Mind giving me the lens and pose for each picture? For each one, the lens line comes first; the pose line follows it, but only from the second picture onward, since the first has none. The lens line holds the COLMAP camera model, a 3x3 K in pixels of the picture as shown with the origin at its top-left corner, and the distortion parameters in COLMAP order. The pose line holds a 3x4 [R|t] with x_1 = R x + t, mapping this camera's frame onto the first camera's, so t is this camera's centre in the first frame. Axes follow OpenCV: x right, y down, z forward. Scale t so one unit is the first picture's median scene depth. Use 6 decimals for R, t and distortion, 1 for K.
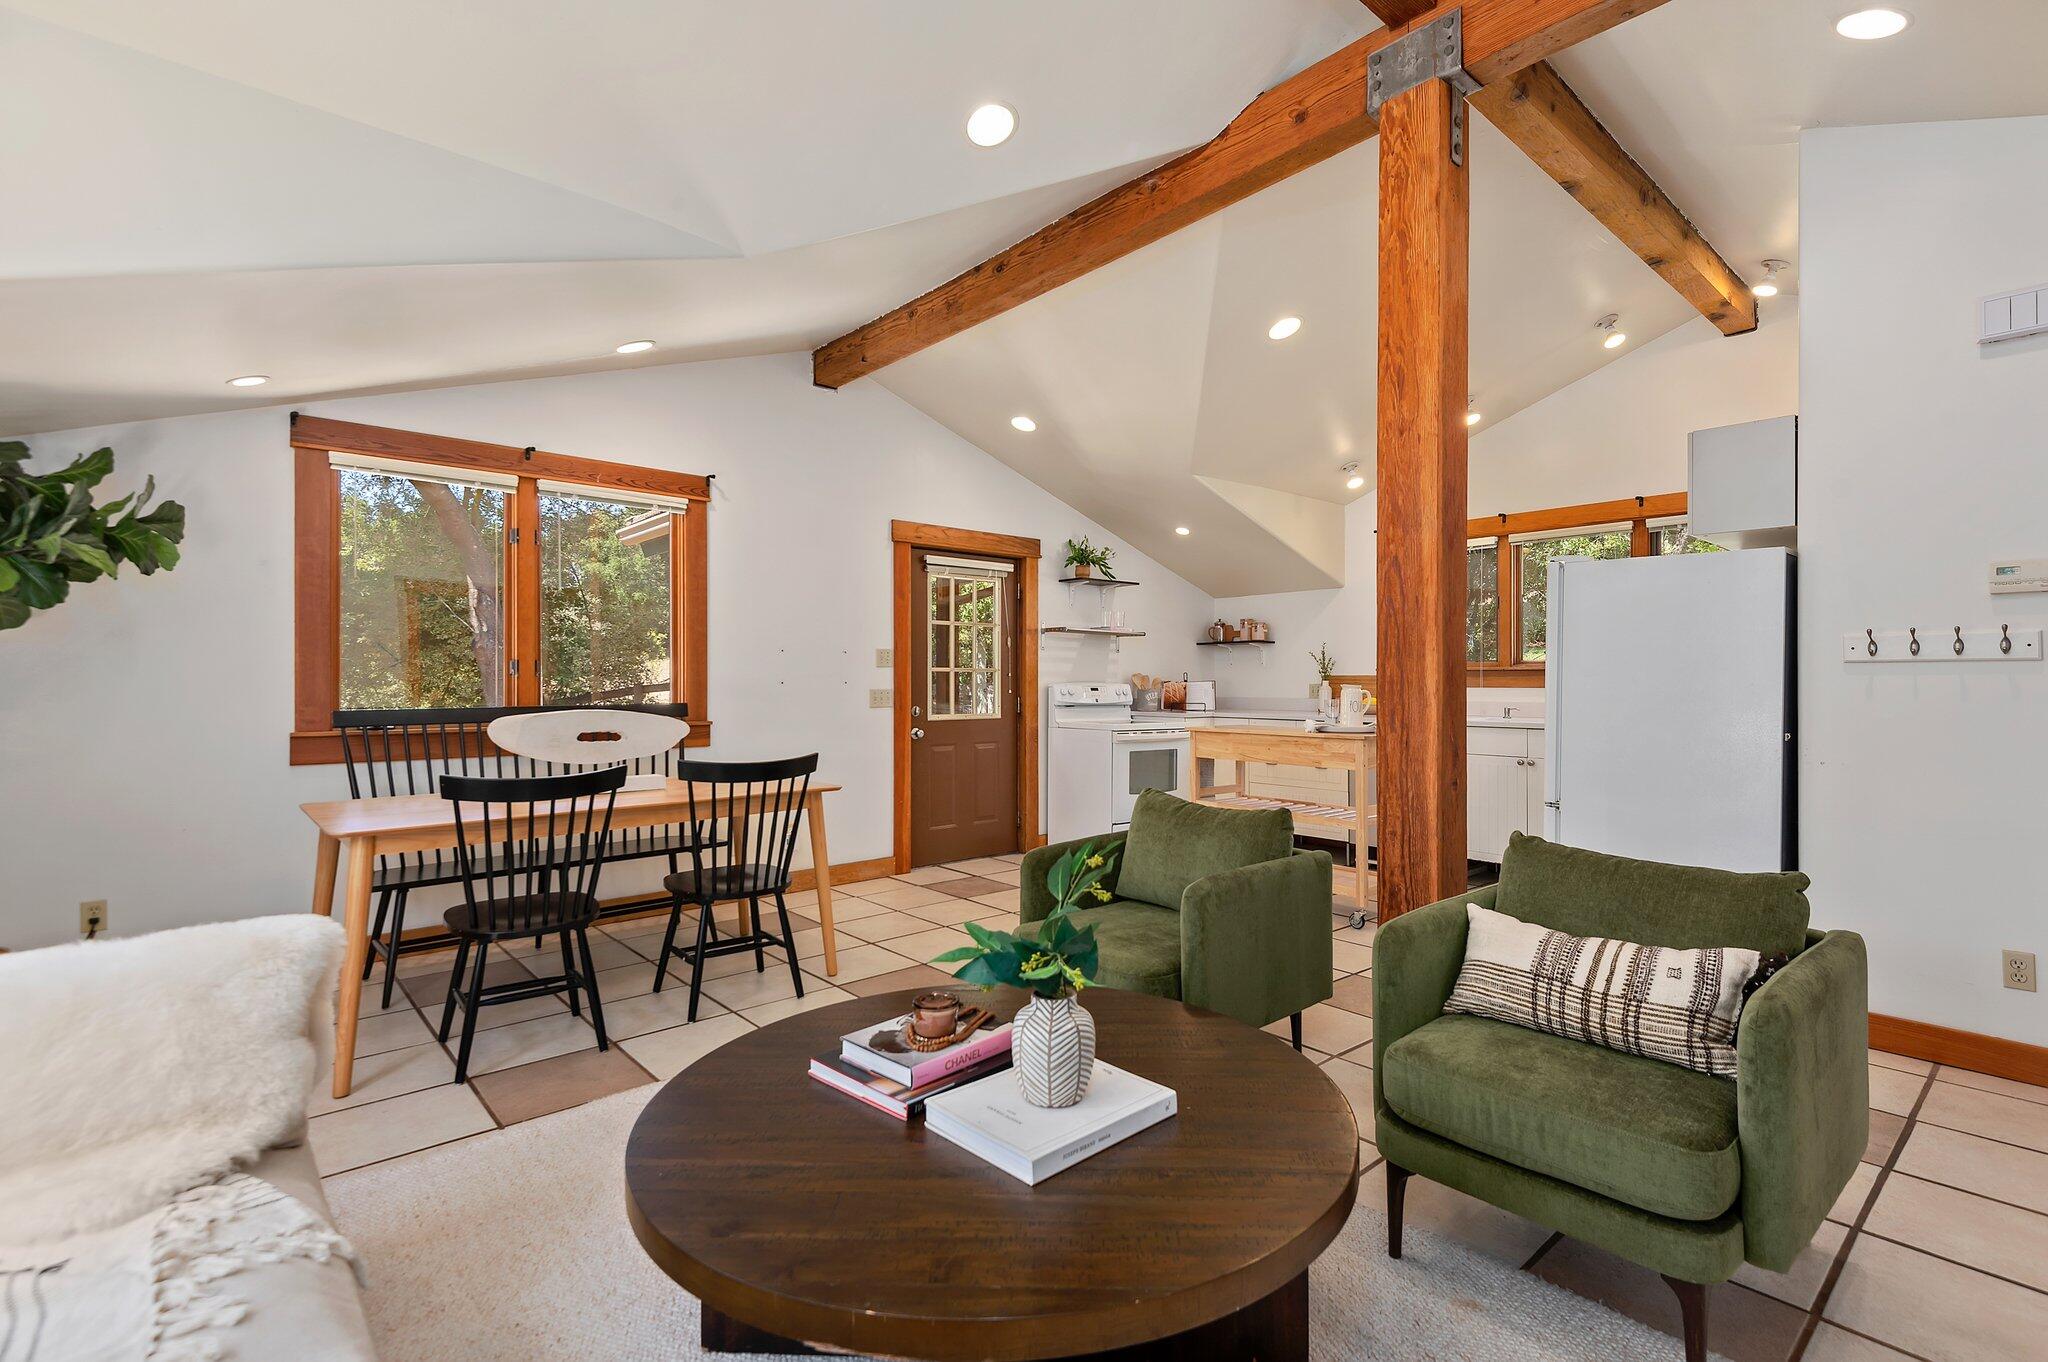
lens RADIAL K [[943.6, 0, 1029.2], [0, 943.6, 682.8], [0, 0, 1]] dist [0.000809, 0.000019]
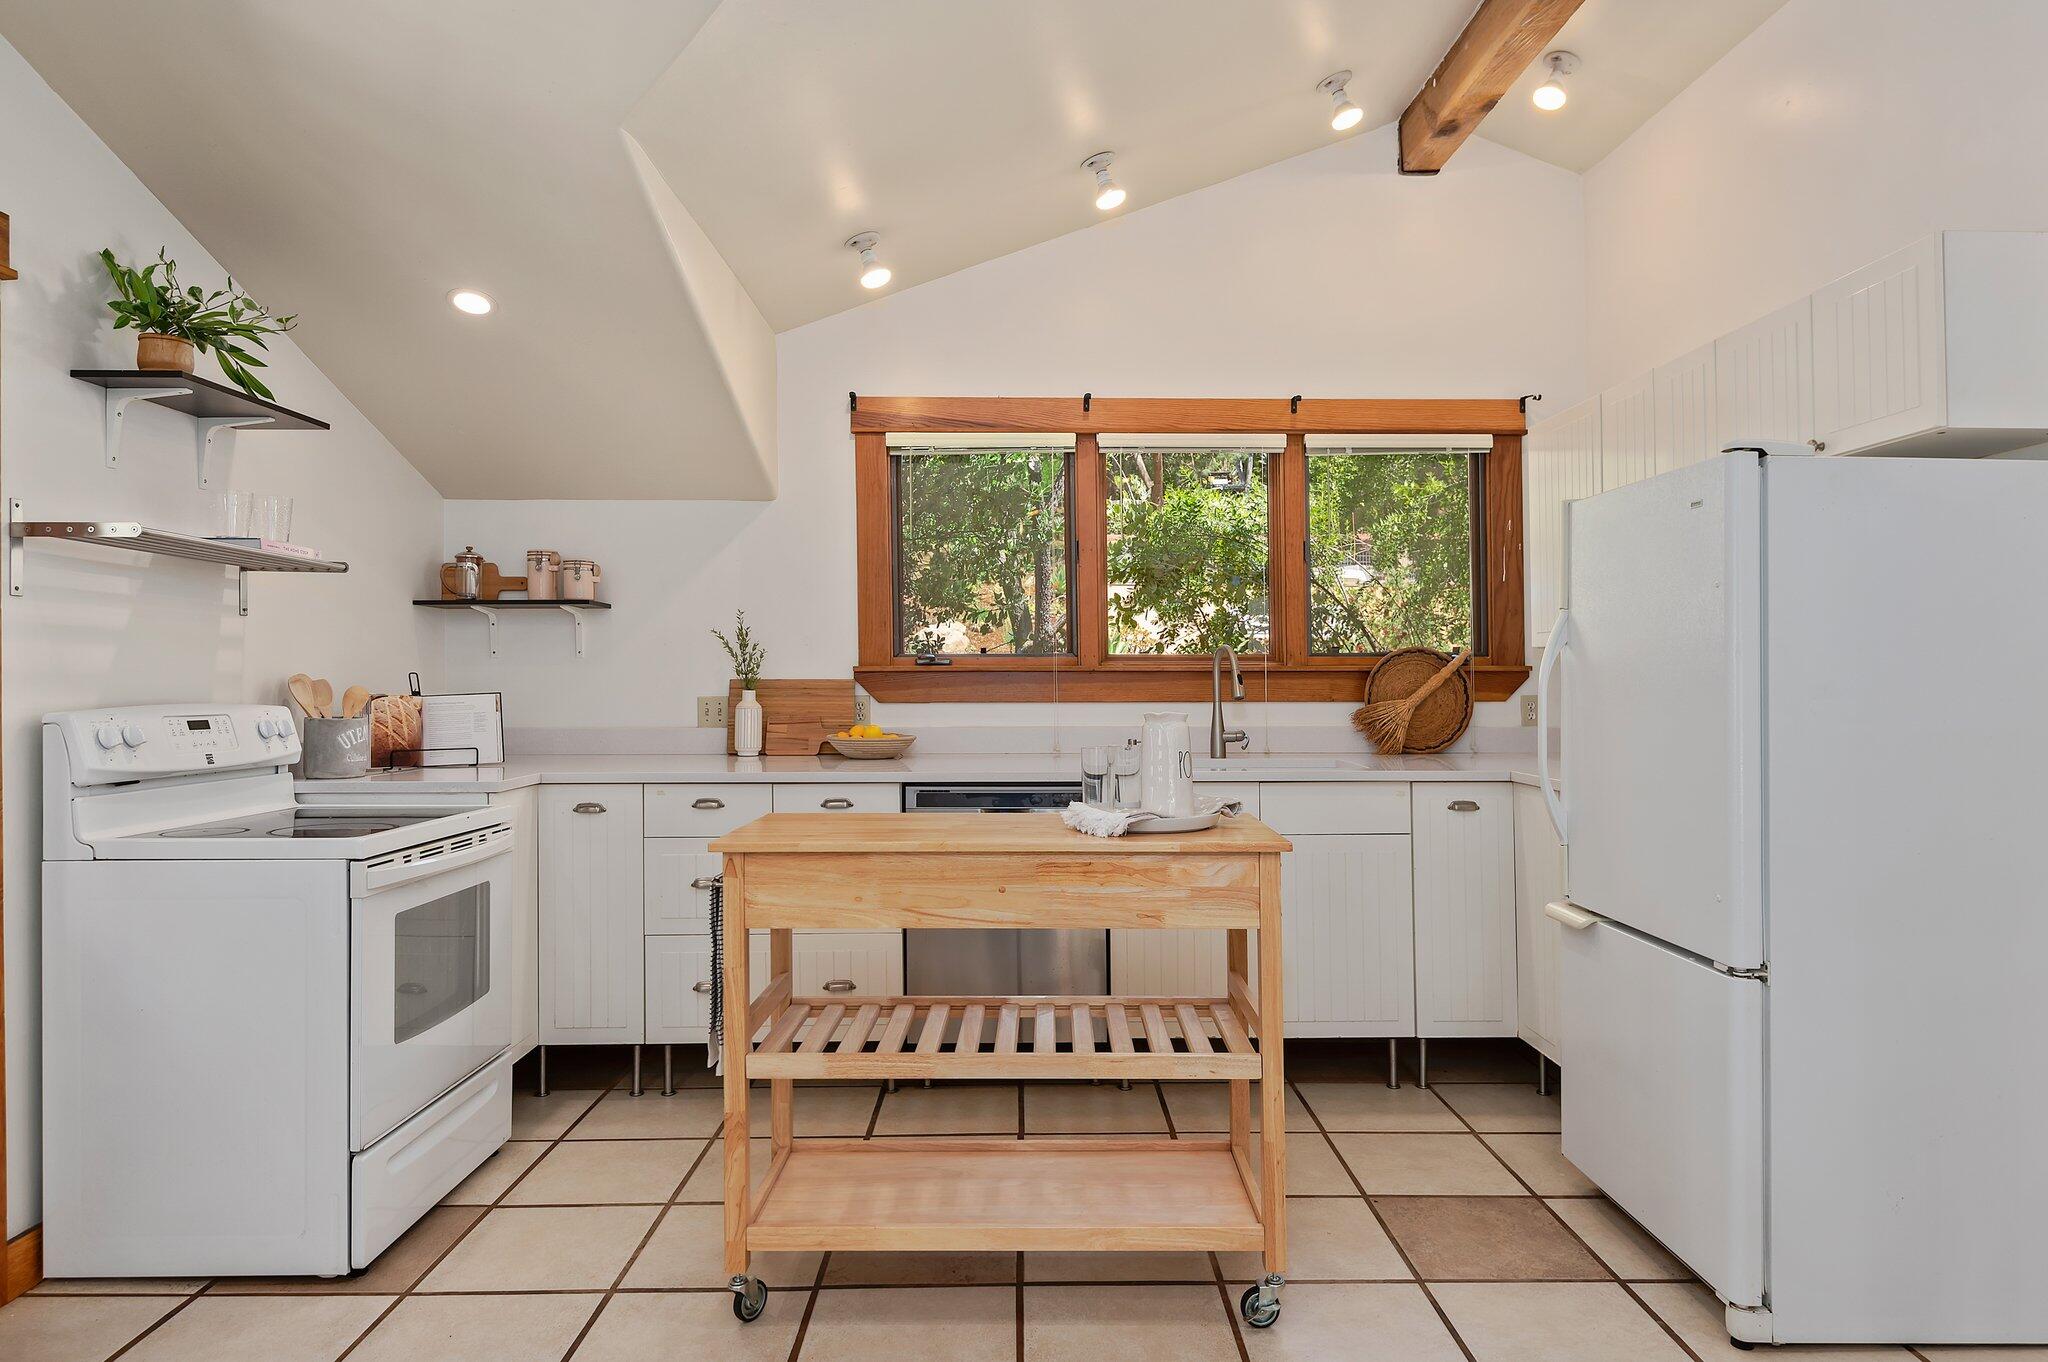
lens RADIAL K [[1235.2, 0, 1036.4], [0, 1235.2, 675.8], [0, 0, 1]] dist [0.004690, -0.001368]
pose [[0.629478, -0.000403, 0.777019, -0.079714], [0.000866, 1.000000, -0.000183, -0.009547], [-0.777018, 0.000788, 0.629478, 0.493471]]
